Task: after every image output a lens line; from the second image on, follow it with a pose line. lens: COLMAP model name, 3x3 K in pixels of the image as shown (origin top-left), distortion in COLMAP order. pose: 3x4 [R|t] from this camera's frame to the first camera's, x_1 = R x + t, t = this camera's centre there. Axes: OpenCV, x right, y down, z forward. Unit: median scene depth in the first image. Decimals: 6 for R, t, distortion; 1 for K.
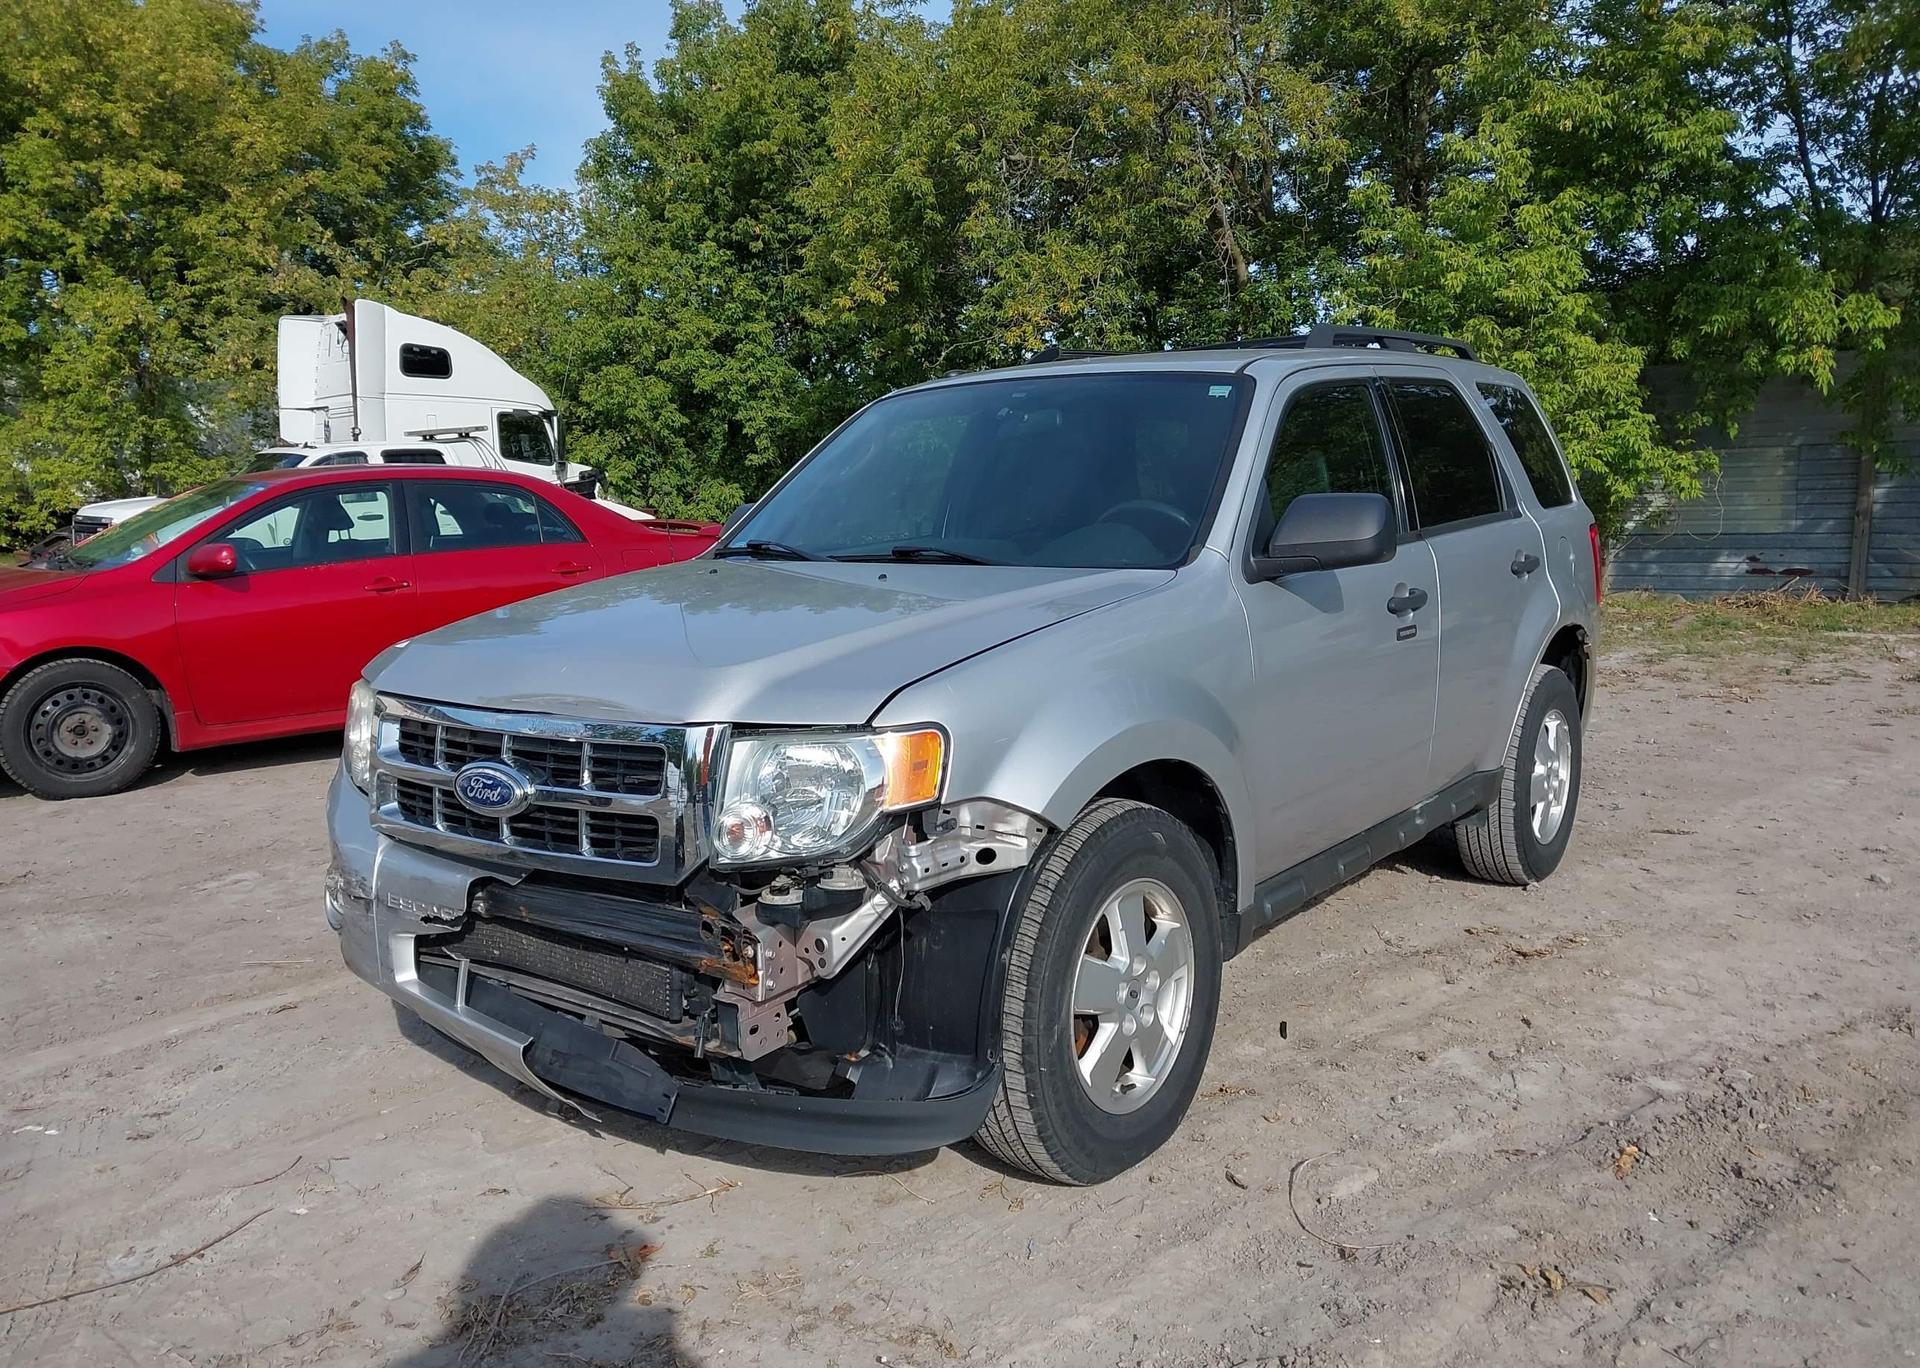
lens RADIAL K [[1527.5, 0, 954.4], [0, 1527.5, 667.7], [0, 0, 1]] dist [0.041093, -0.065972]
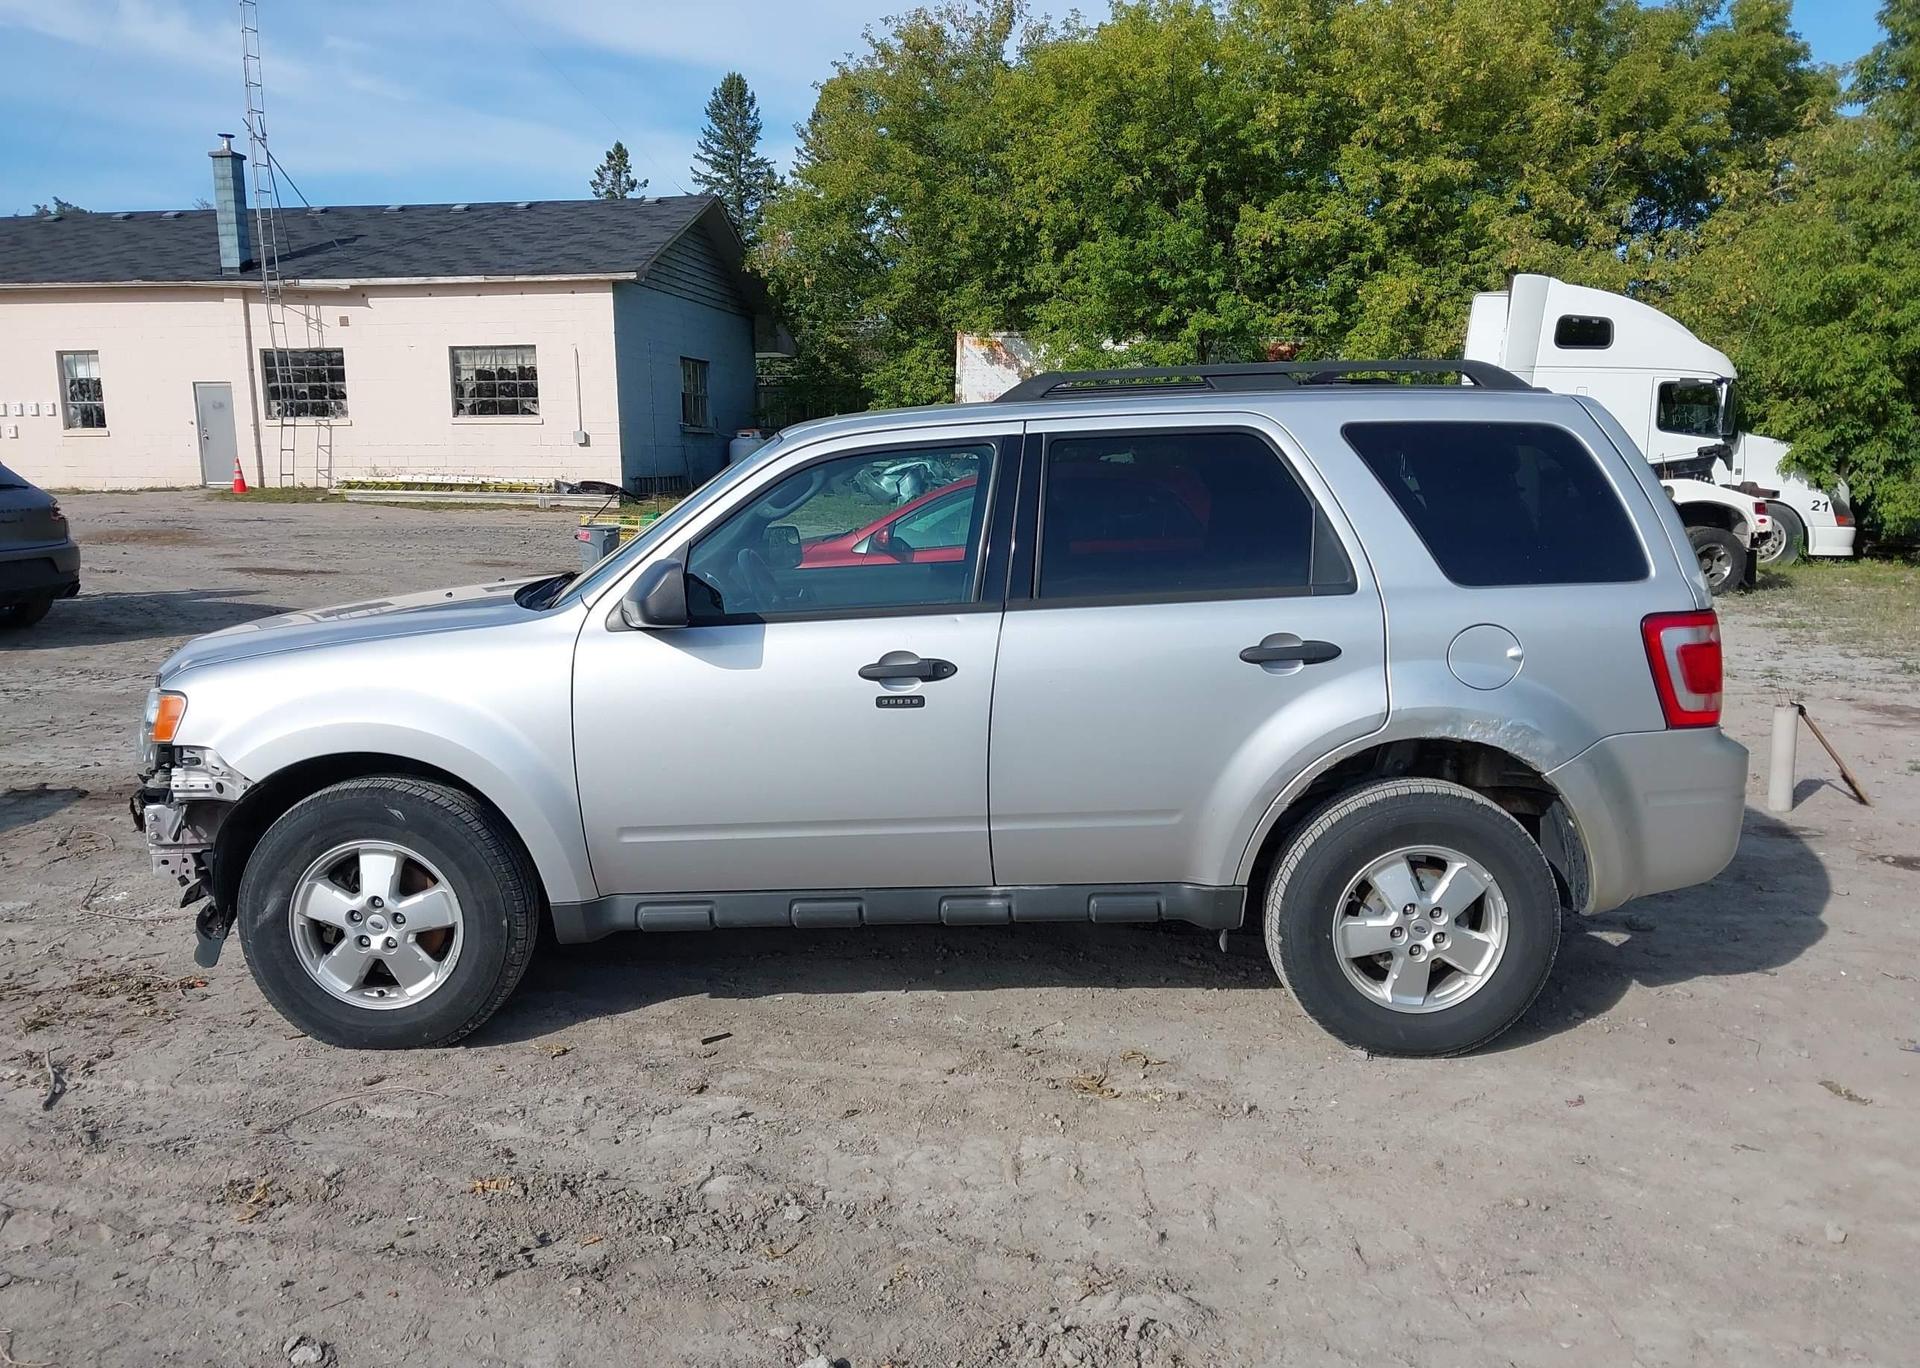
lens RADIAL K [[1502.9, 0, 960.0], [0, 1502.9, 684.0], [0, 0, 1]] dist [0.026452, -0.000998]
pose [[0.606138, 0.141293, -0.782709, 0.266869], [-0.106281, 0.989657, 0.096346, -0.032680], [0.788227, 0.024788, 0.614885, 0.110051]]
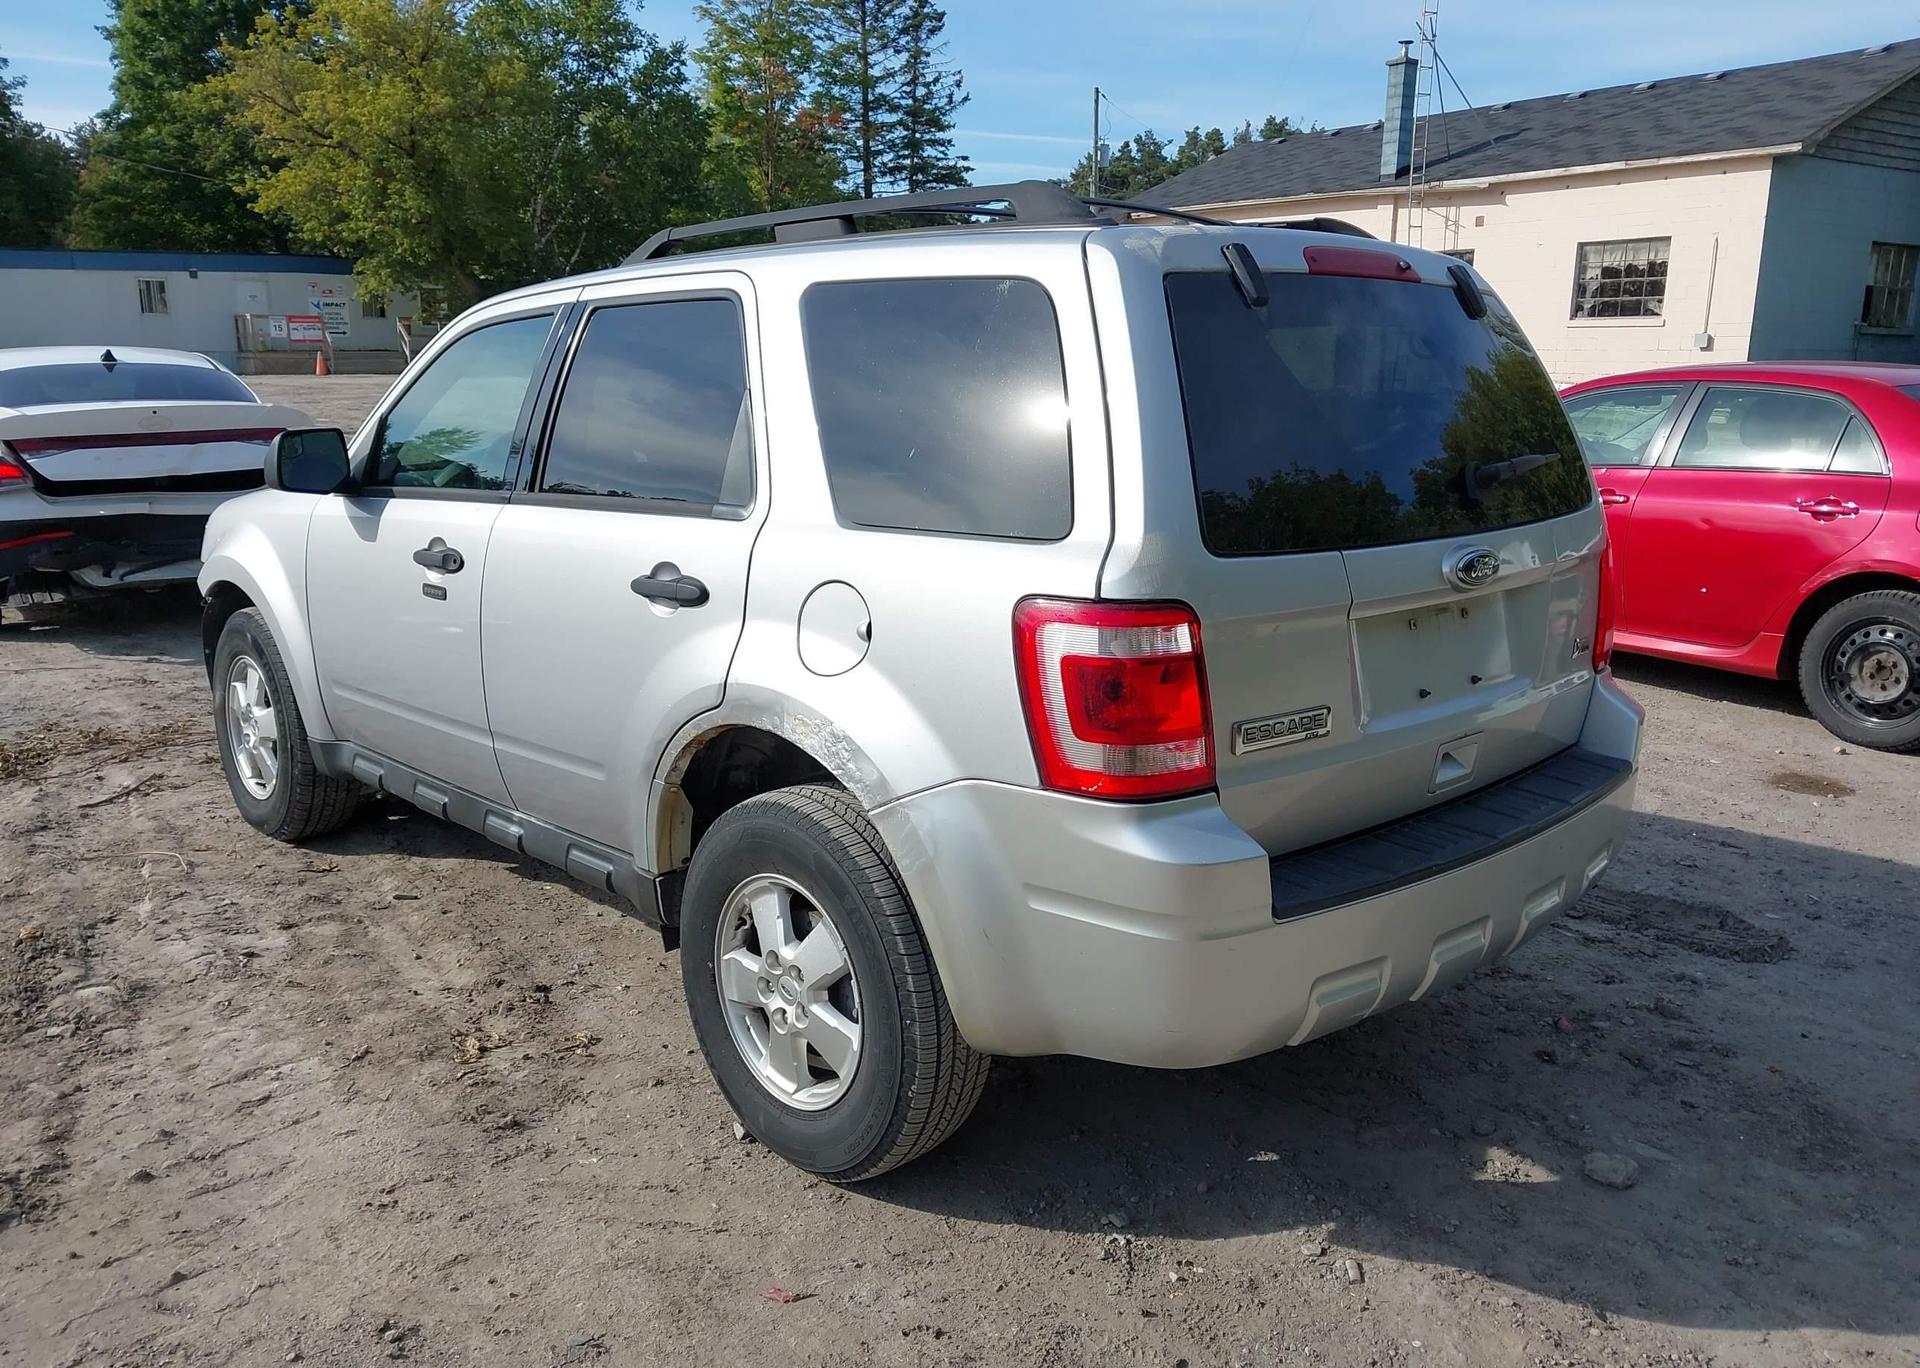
lens RADIAL K [[1533.6, 0, 955.2], [0, 1533.6, 679.3], [0, 0, 1]] dist [0.016259, -0.011661]
pose [[-0.150437, 0.224351, -0.962827, 0.288294], [-0.126310, 0.961567, 0.243793, -0.059545], [0.980517, 0.158290, -0.116317, 0.357502]]
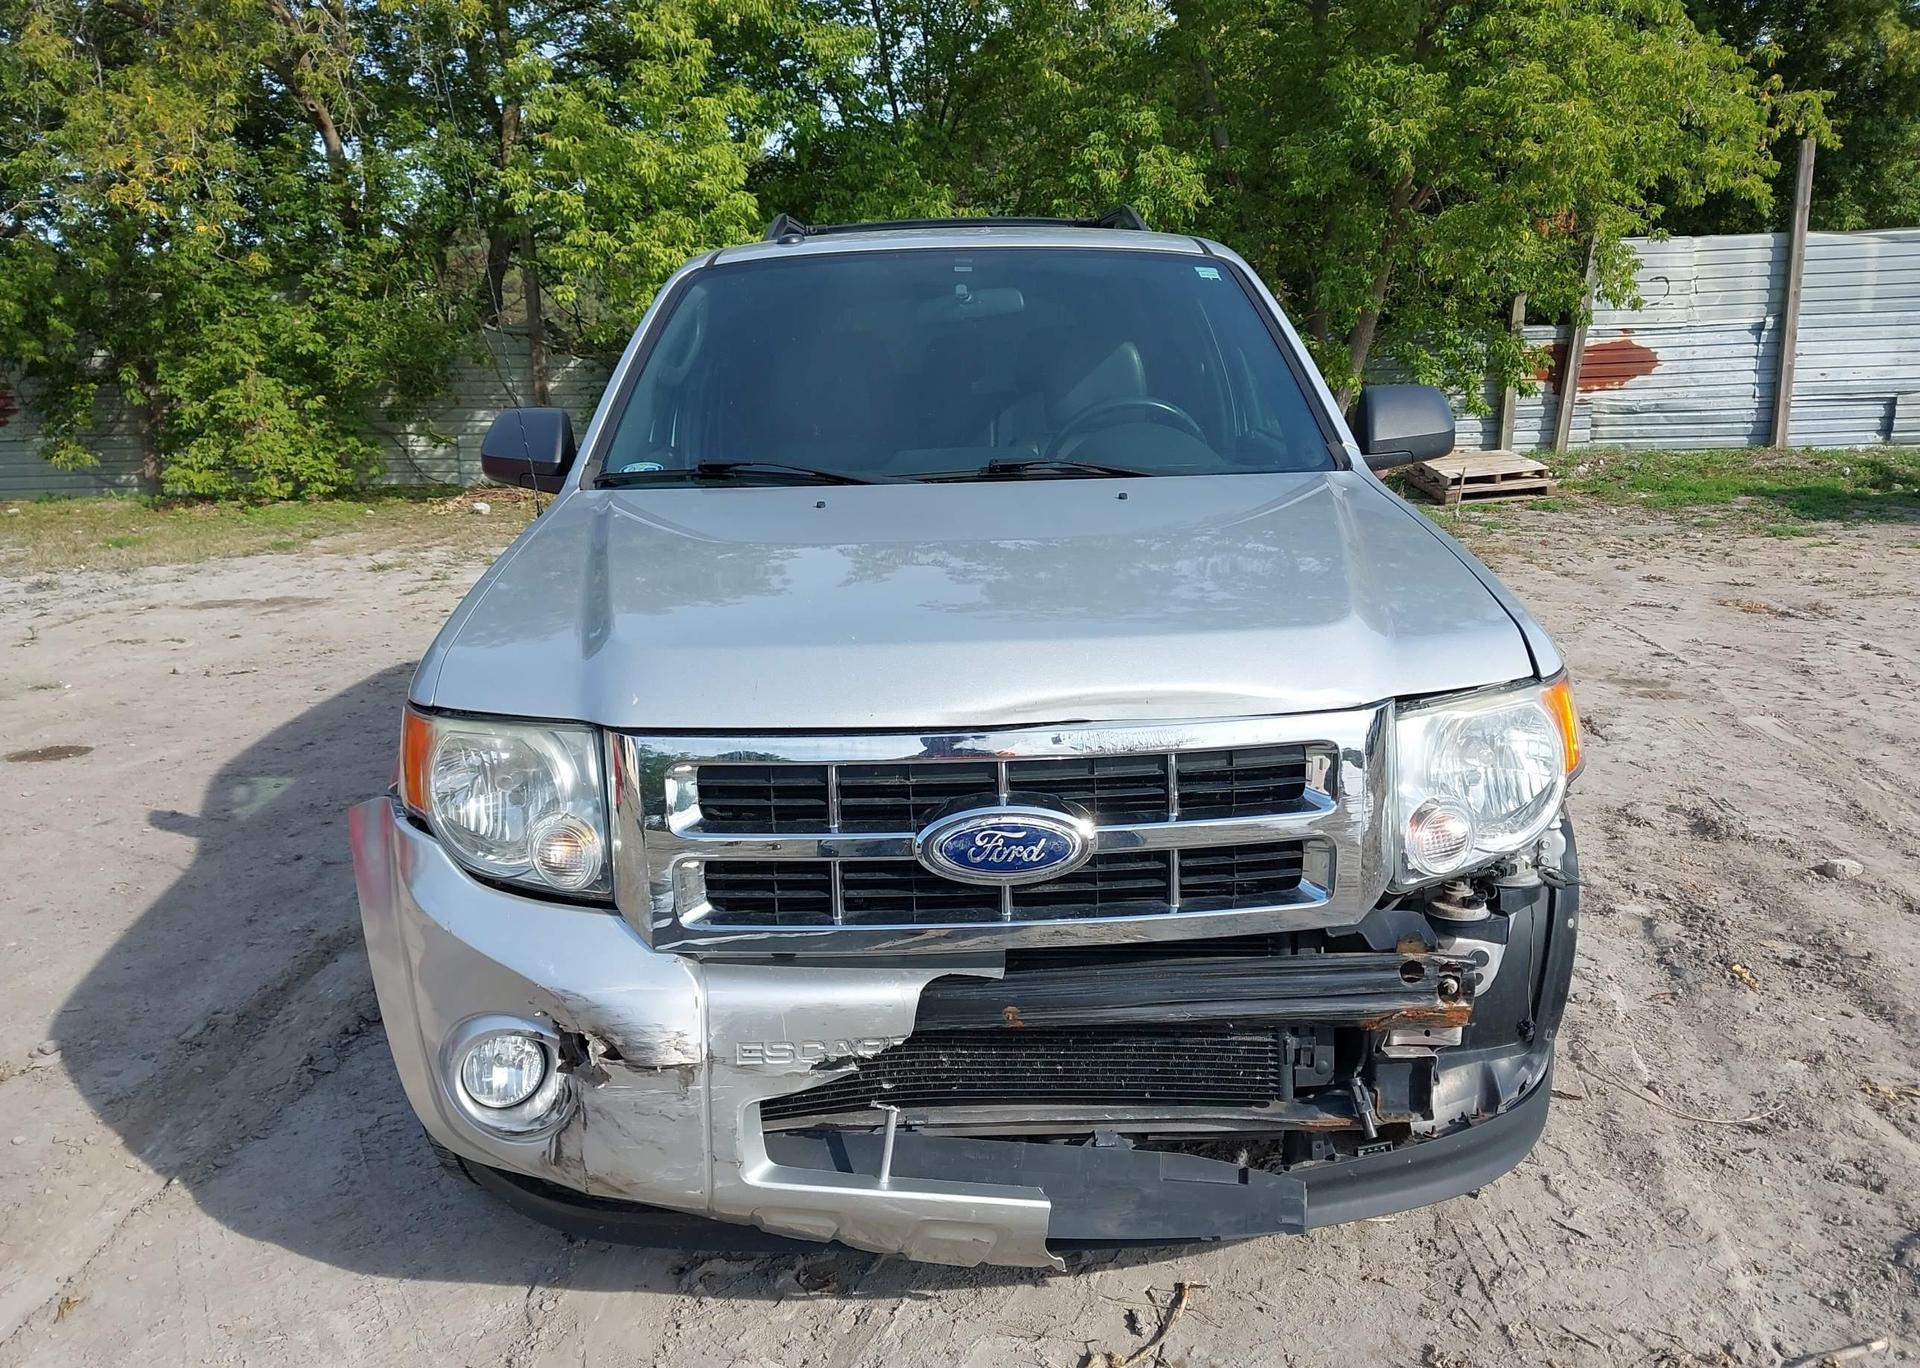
lens RADIAL K [[1539.3, 0, 960.0], [0, 1539.3, 684.0], [0, 0, 1]] dist [0.002925, -0.000163]
pose [[0.784499, -0.128464, 0.606678, -0.126340], [0.083352, 0.991274, 0.102118, -0.010610], [-0.614503, -0.029544, 0.788361, 0.086484]]
